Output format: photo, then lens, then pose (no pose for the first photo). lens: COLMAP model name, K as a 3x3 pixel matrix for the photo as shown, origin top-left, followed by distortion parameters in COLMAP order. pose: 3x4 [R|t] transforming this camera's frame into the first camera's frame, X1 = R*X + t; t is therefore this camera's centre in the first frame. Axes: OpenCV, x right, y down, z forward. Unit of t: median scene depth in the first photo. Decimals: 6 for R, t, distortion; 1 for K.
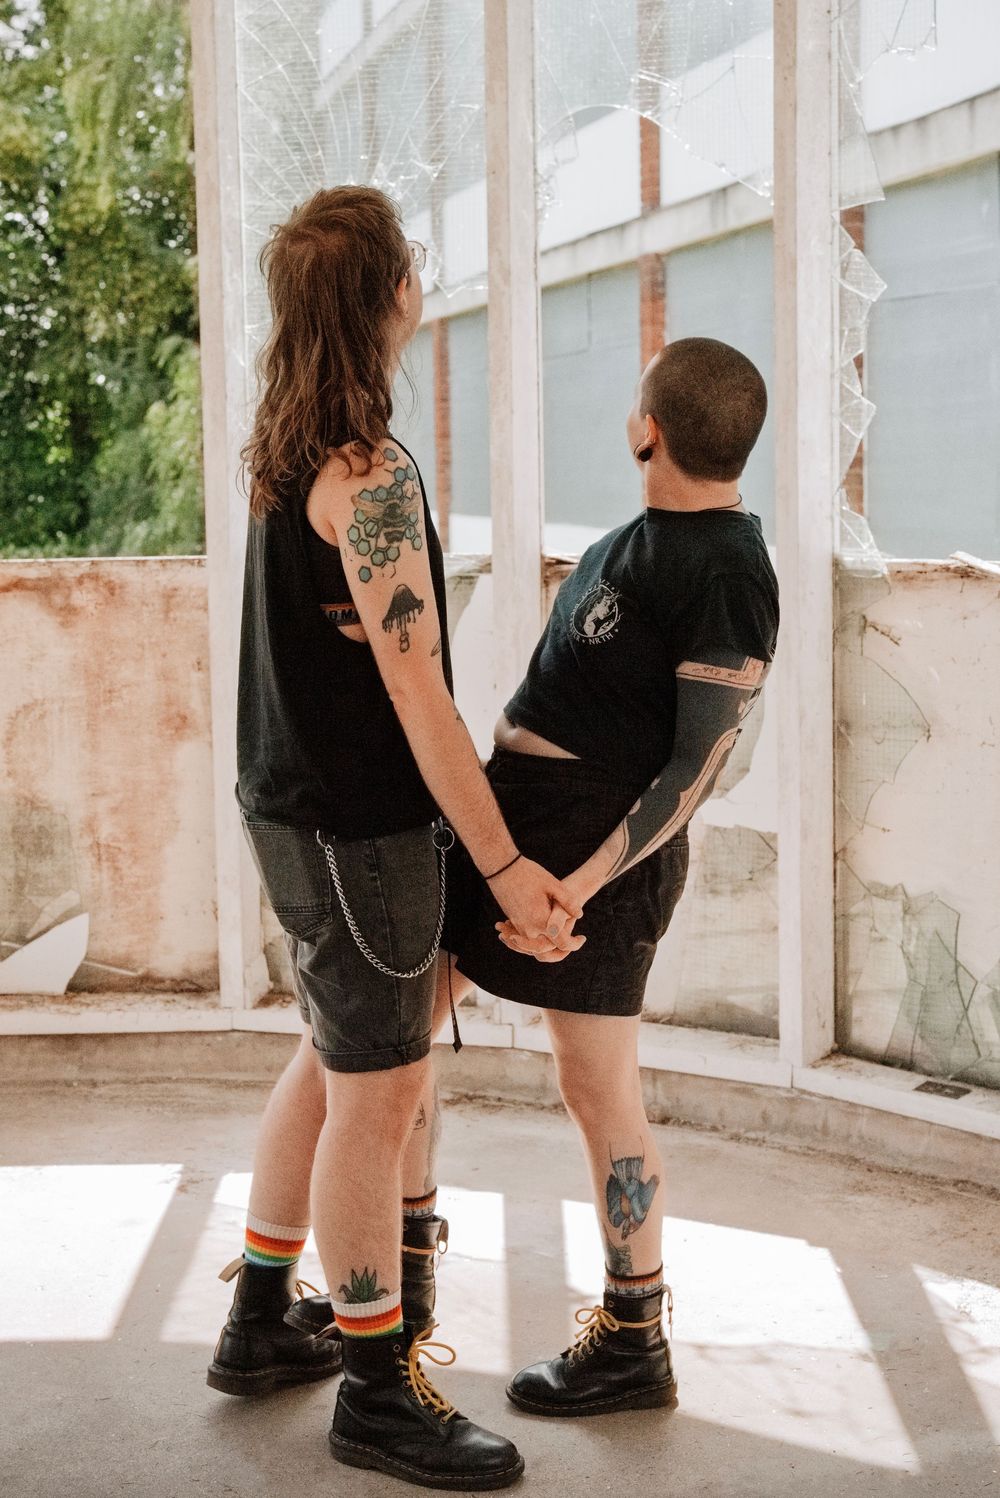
lens RADIAL K [[2248.8, 0, 500.2], [0, 2248.8, 694.7], [0, 0, 1]] dist [-0.083510, 0.717430]
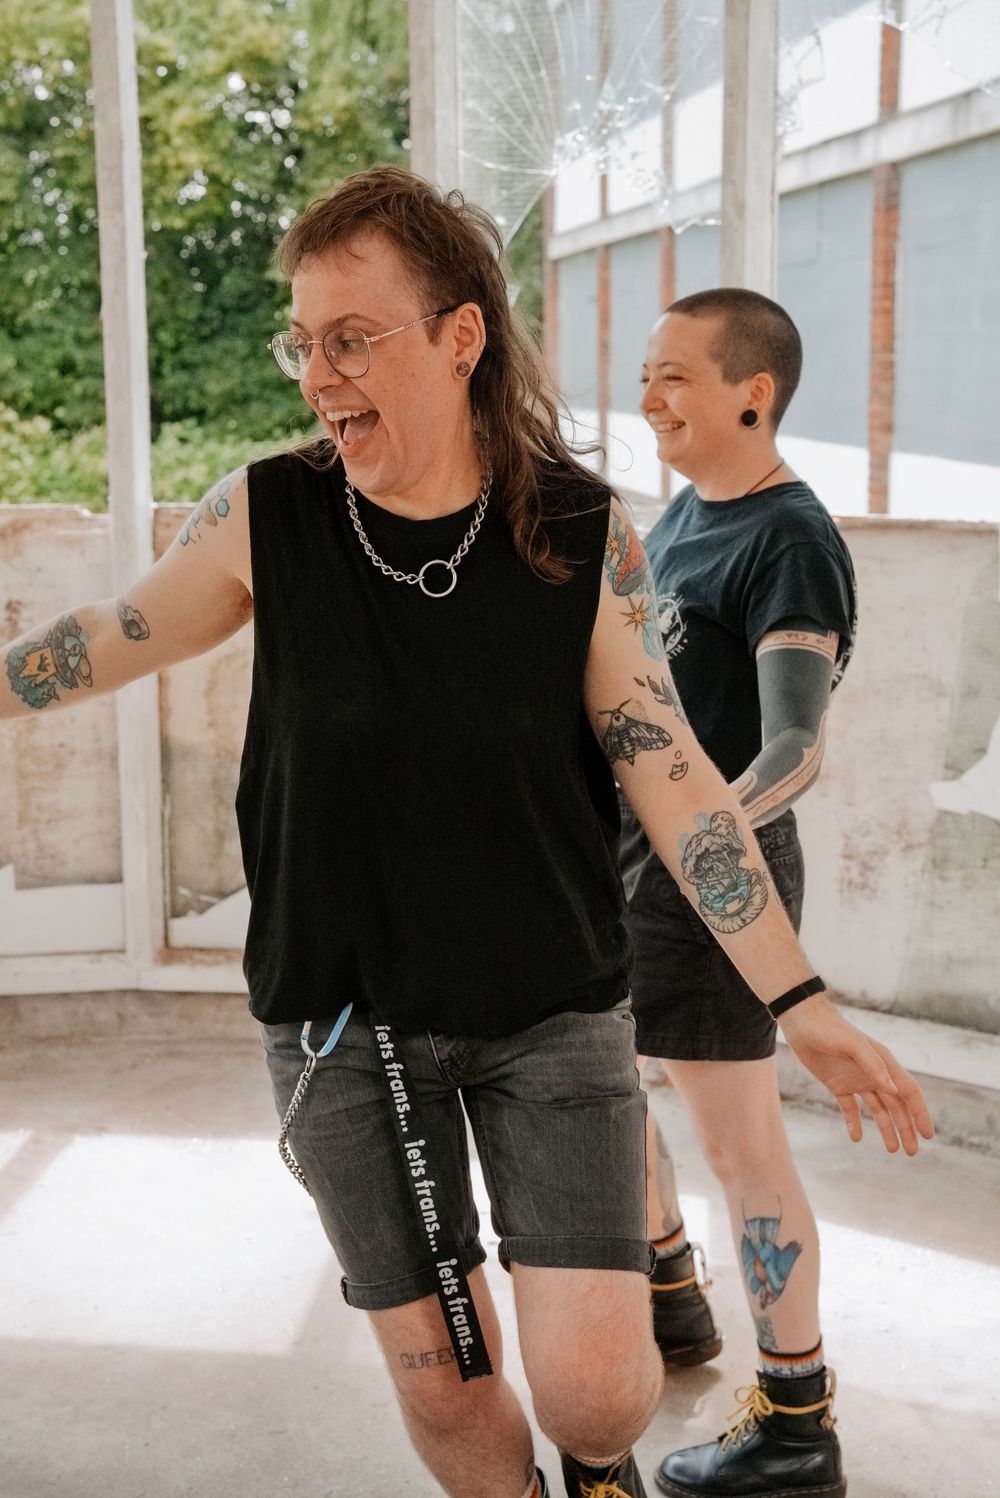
lens RADIAL K [[2169.1, 0, 500.0], [0, 2169.1, 747.5], [0, 0, 1]] dist [-0.118287, 1.012644]
pose [[0.994810, 0.029291, -0.097448, -0.002415], [-0.021925, 0.996880, 0.075821, -0.029630], [0.099365, -0.073291, 0.992348, 0.084453]]
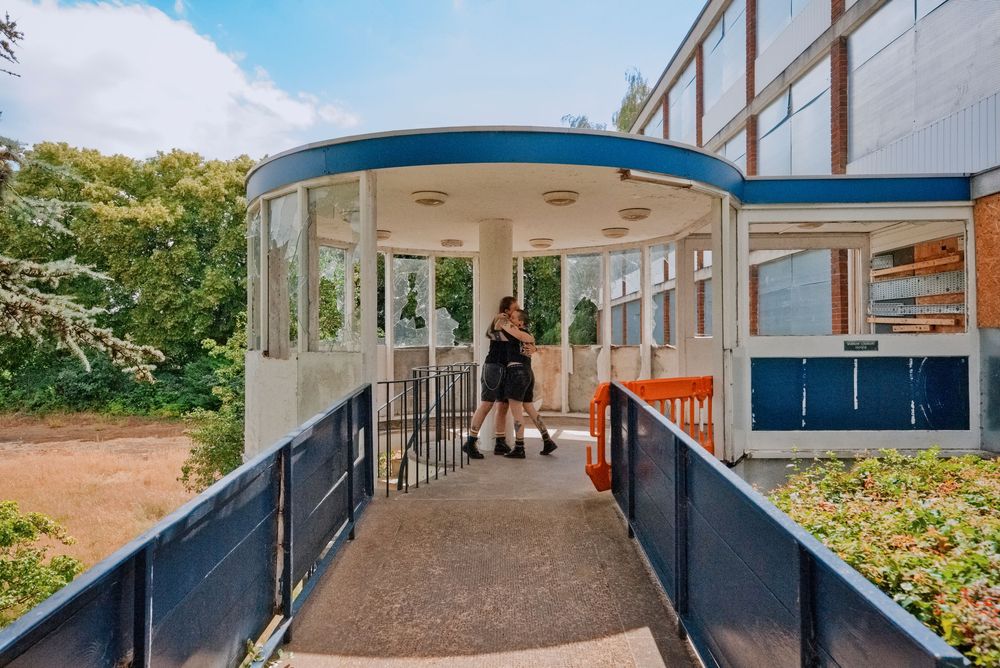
lens RADIAL K [[653.5, 0, 500.0], [0, 653.5, 334.0], [0, 0, 1]] dist [0.028715, 0.002149]
pose [[0.971158, 0.010982, -0.238184, 0.158691], [-0.037313, 0.993631, -0.106324, 0.122076], [0.235500, 0.112145, 0.965383, -0.951226]]
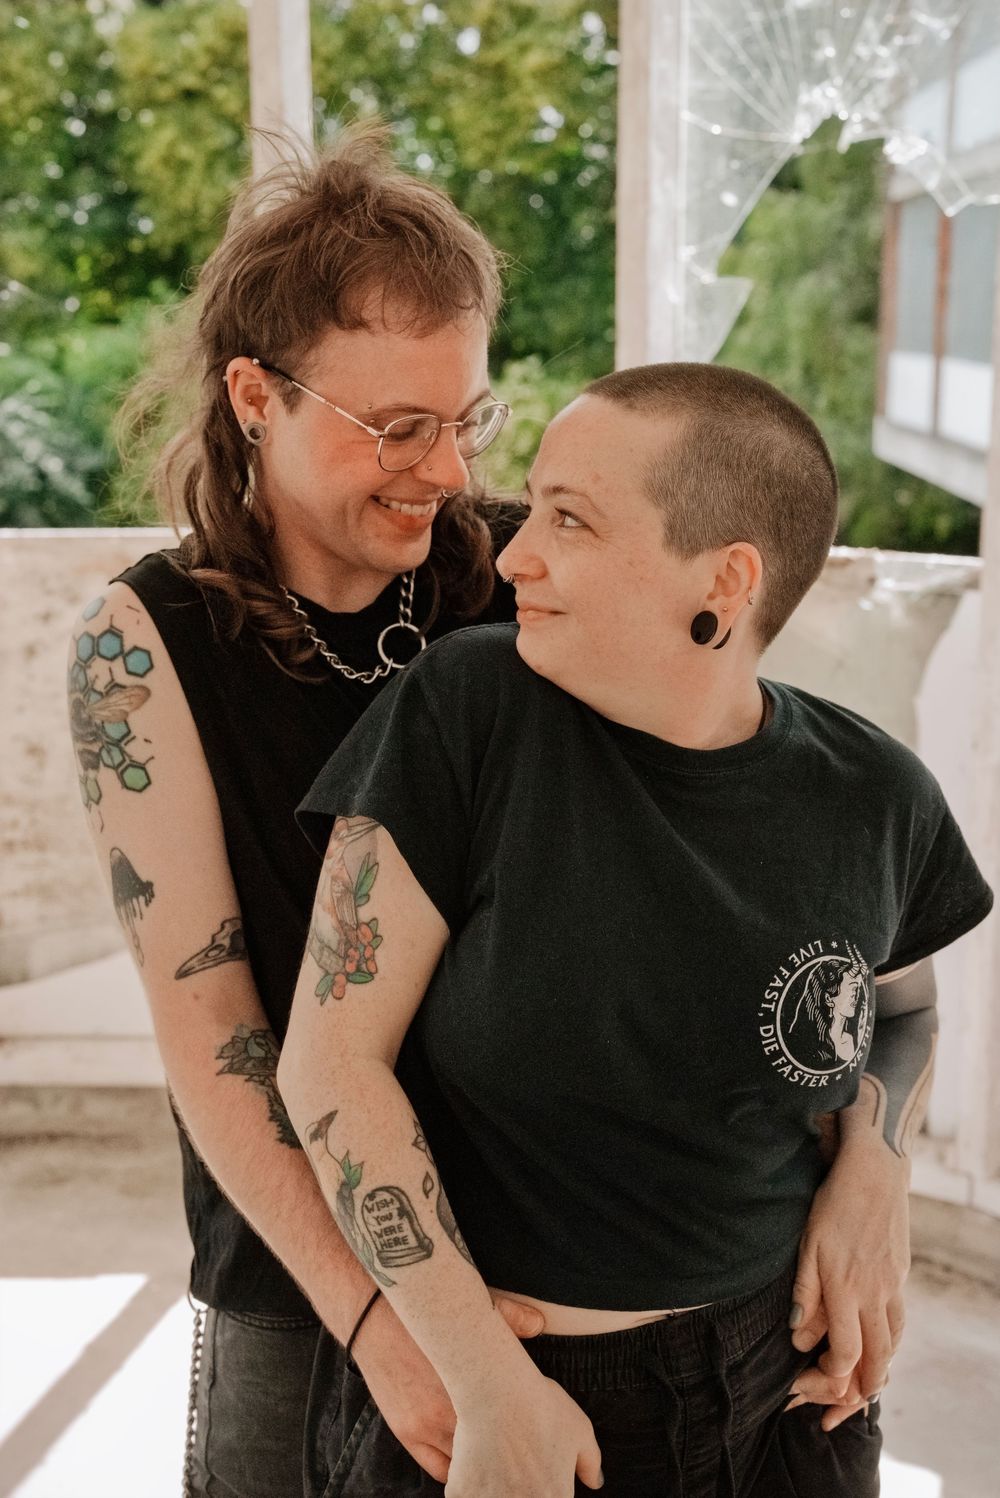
lens RADIAL K [[2075.0, 0, 499.1], [0, 2075.0, 750.2], [0, 0, 1]] dist [-0.157987, 1.315875]
pose [[0.964636, 0.068646, -0.254489, 0.019479], [-0.038843, 0.991972, 0.120342, -0.076145], [0.260707, -0.106201, 0.959559, 0.280712]]
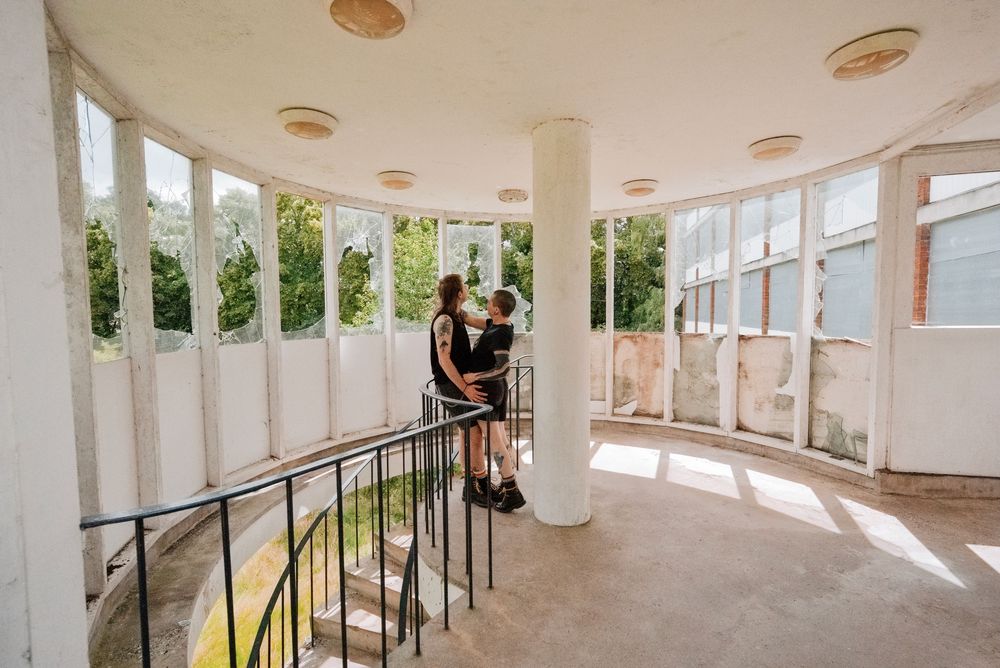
lens RADIAL K [[454.1, 0, 499.8], [0, 454.1, 340.4], [0, 0, 1]] dist [-0.000568, -0.000032]
pose [[0.896329, 0.036632, -0.441874, -0.009535], [-0.053157, 0.998271, -0.025069, 0.002380], [0.440192, 0.045959, 0.896727, -0.090986]]
